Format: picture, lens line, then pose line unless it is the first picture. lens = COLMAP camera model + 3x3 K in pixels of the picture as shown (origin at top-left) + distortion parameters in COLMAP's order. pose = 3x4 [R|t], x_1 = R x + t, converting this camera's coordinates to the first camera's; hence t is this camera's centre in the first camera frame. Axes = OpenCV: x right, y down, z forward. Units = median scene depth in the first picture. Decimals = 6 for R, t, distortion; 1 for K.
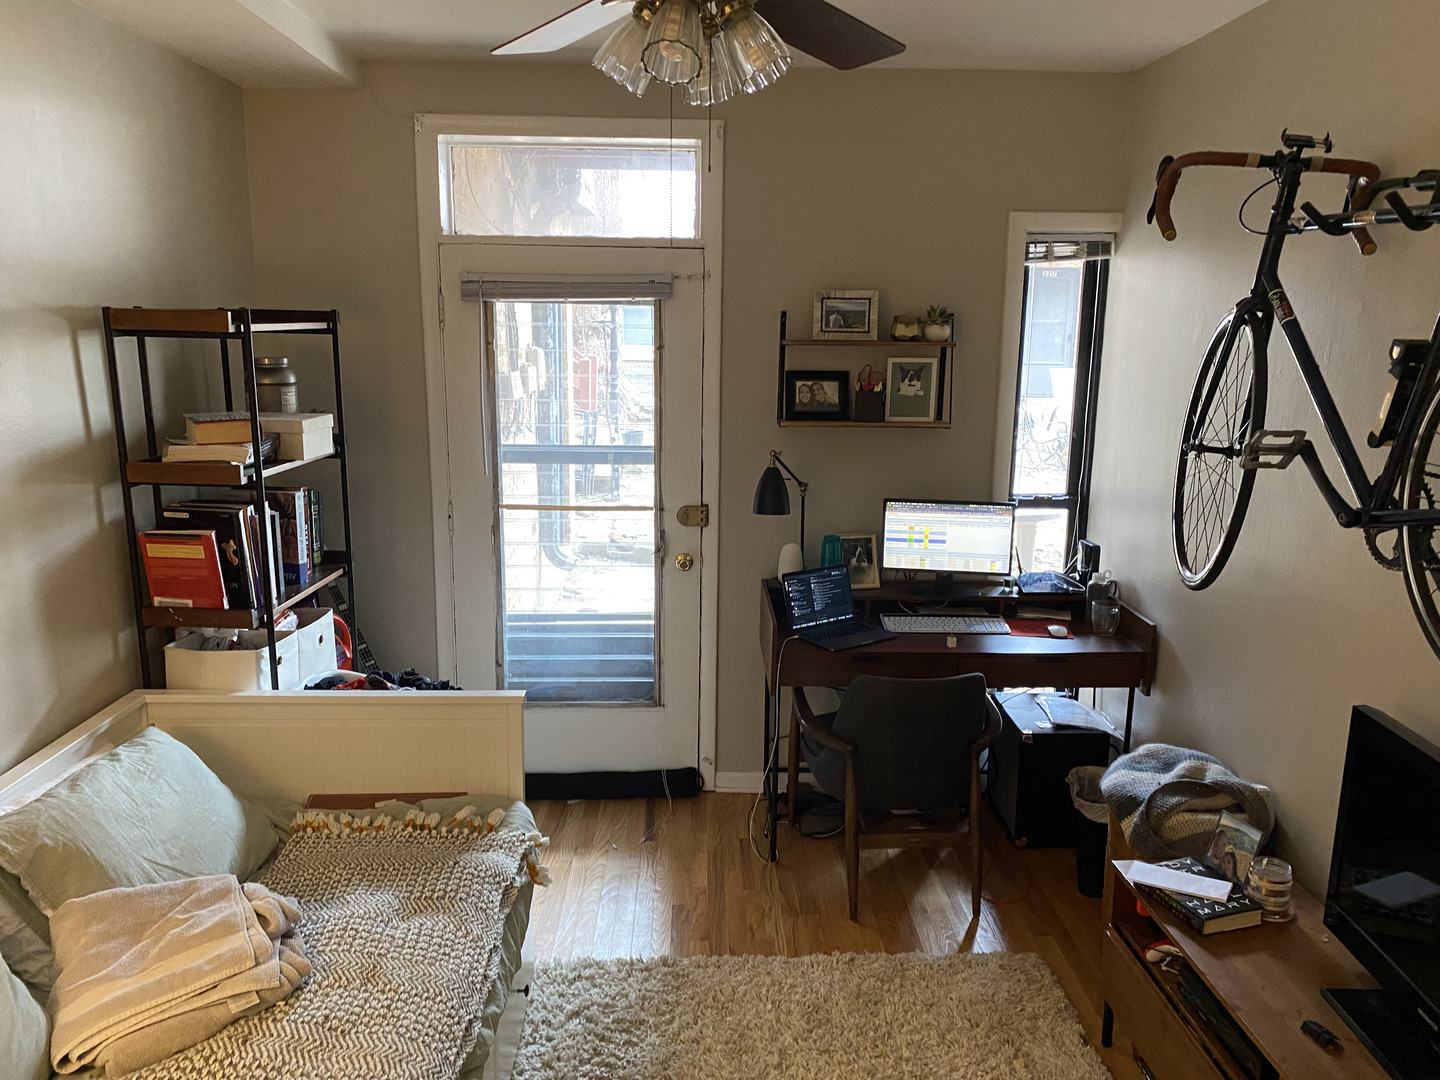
lens RADIAL K [[1097.9, 0, 730.2], [0, 1097.9, 550.5], [0, 0, 1]] dist [0.040292, -0.036765]
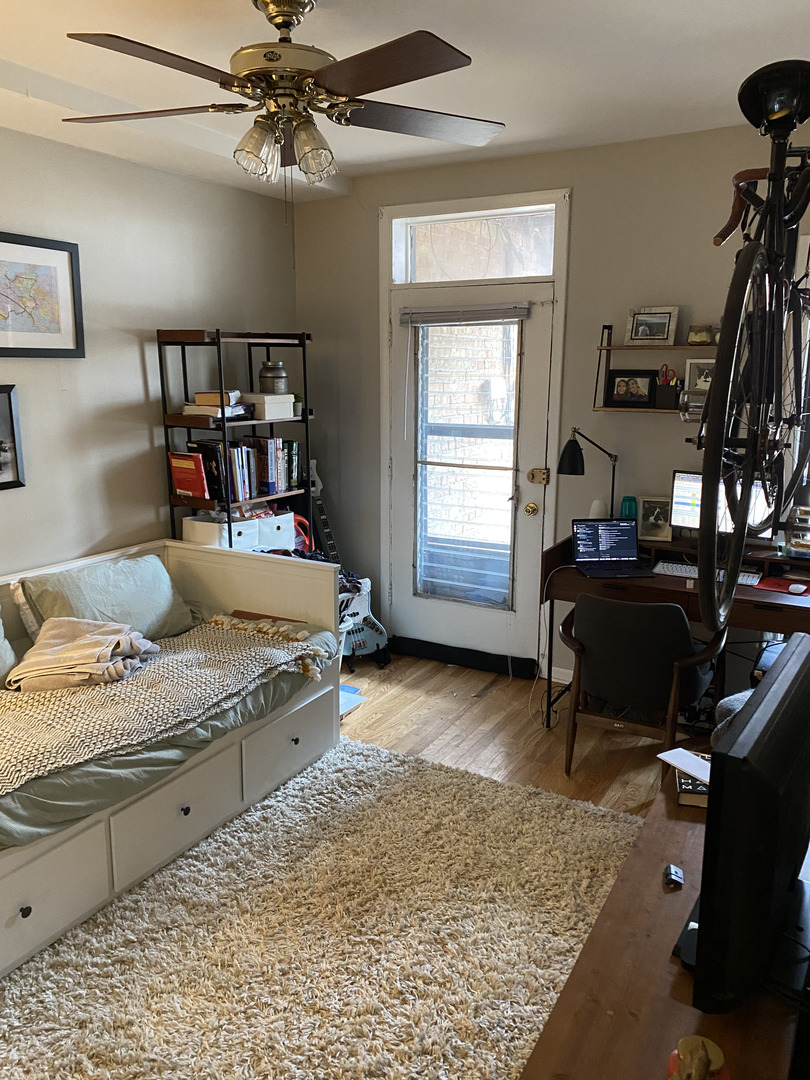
lens RADIAL K [[823.4, 0, 407.6], [0, 823.4, 538.2], [0, 0, 1]] dist [0.040292, -0.036765]
pose [[0.845948, 0.099236, -0.523951, 0.397534], [-0.099081, 0.994673, 0.028419, 0.035026], [0.523980, 0.027873, 0.851274, 0.027675]]
